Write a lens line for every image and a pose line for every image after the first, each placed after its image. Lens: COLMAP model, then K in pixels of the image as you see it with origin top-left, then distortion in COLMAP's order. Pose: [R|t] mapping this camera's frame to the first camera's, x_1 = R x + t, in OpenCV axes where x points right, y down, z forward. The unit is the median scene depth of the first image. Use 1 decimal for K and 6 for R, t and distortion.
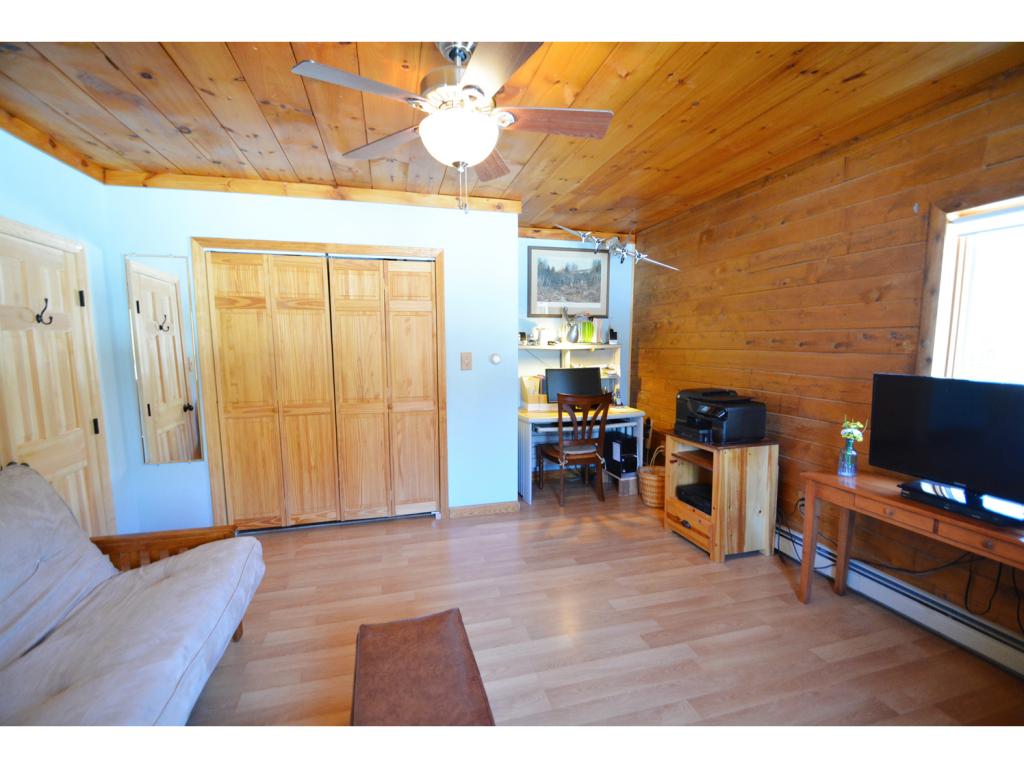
lens RADIAL K [[449.6, 0, 511.5], [0, 449.6, 388.6], [0, 0, 1]] dist [0.002158, -0.008708]
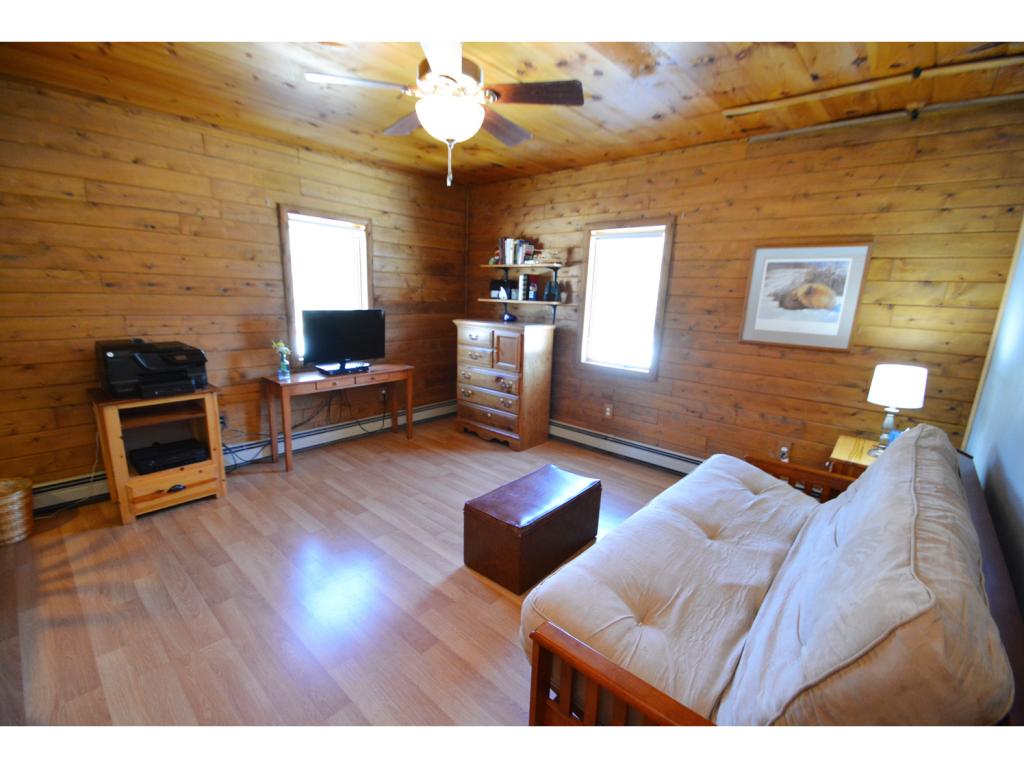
lens RADIAL K [[449.6, 0, 511.7], [0, 449.6, 389.9], [0, 0, 1]] dist [0.002158, -0.008708]
pose [[-0.554497, -0.187530, 0.810781, -0.750833], [0.053389, 0.964255, 0.259541, -0.100997], [-0.830471, 0.187202, -0.524664, 0.946703]]
